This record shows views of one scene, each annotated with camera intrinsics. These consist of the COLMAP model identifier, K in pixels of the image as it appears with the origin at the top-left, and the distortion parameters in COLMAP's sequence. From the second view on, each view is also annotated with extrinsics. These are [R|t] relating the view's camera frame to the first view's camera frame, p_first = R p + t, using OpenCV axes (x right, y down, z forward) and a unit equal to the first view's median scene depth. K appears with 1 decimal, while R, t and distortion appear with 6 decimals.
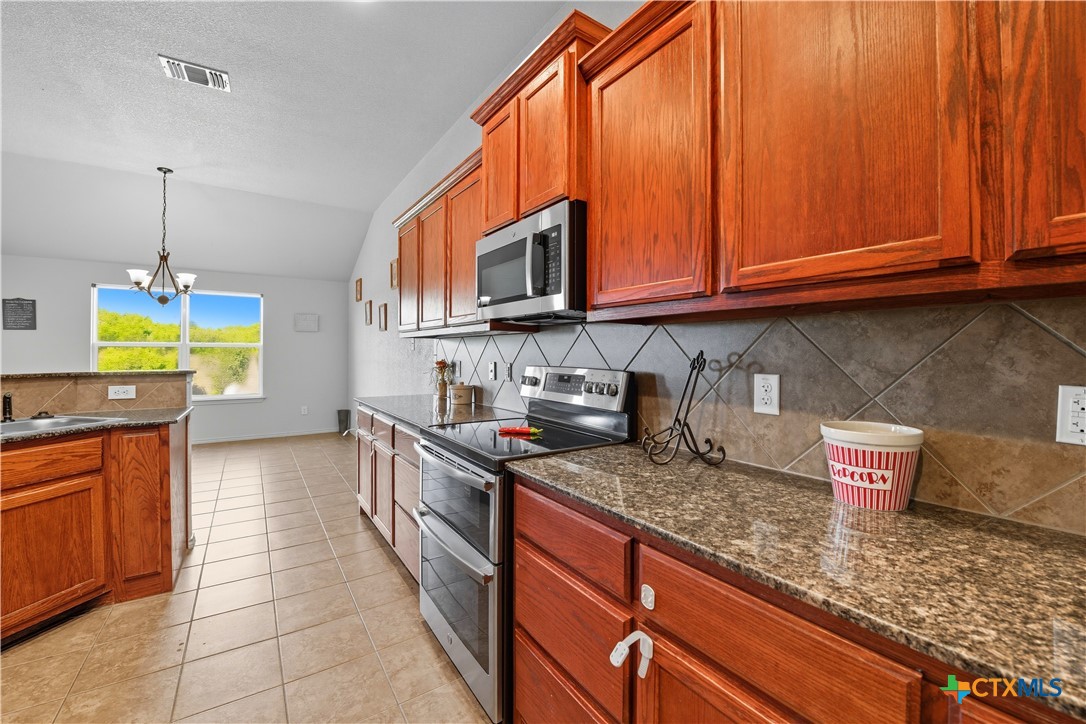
lens RADIAL K [[435.5, 0, 548.3], [0, 435.5, 353.1], [0, 0, 1]] dist [-0.019051, -0.000429]
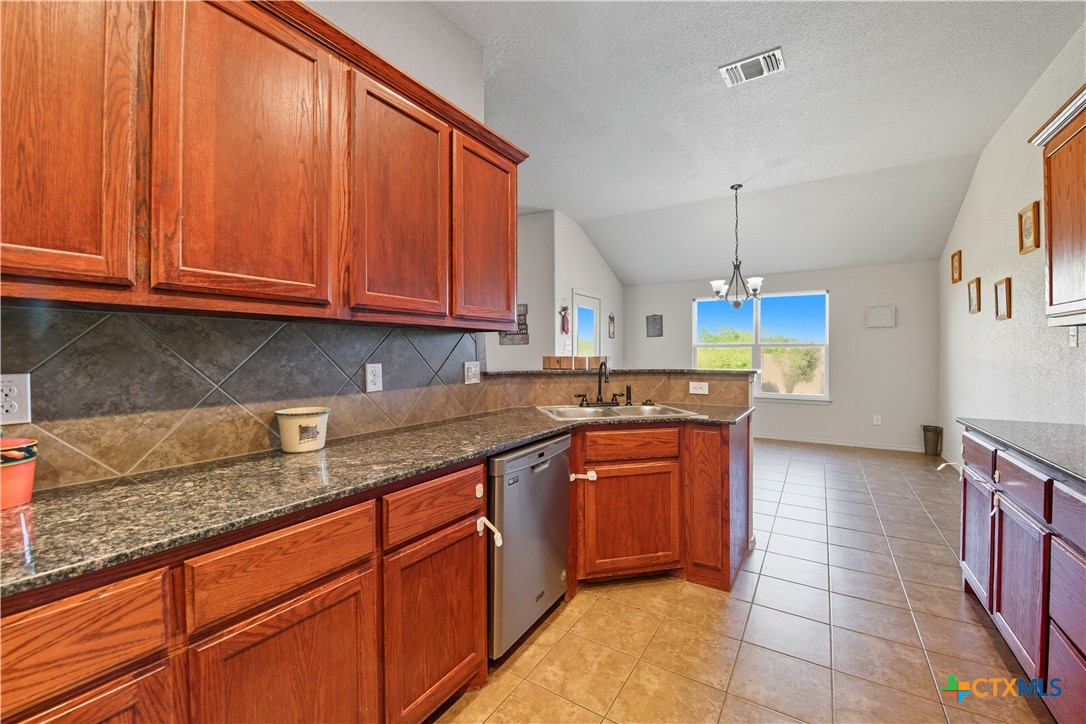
lens RADIAL K [[435.5, 0, 548.3], [0, 435.5, 353.1], [0, 0, 1]] dist [-0.019051, -0.000429]
pose [[0.395013, -0.001945, -0.918673, -0.104819], [0.001228, 0.999998, -0.001589, 0.001504], [0.918675, -0.000500, 0.395015, 0.181127]]
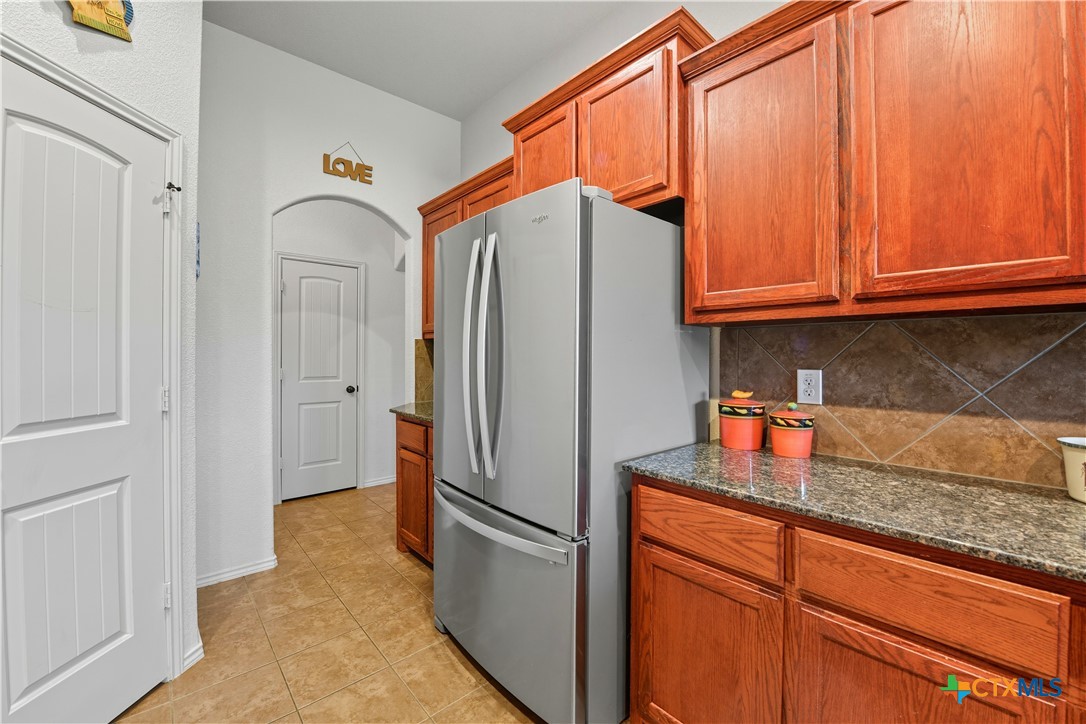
lens RADIAL K [[435.5, 0, 548.3], [0, 435.5, 353.1], [0, 0, 1]] dist [-0.019051, -0.000429]
pose [[-0.990747, -0.006848, -0.135548, -0.263319], [-0.006589, 0.999976, -0.002362, 0.000769], [0.135561, -0.001447, -0.990768, 0.477914]]
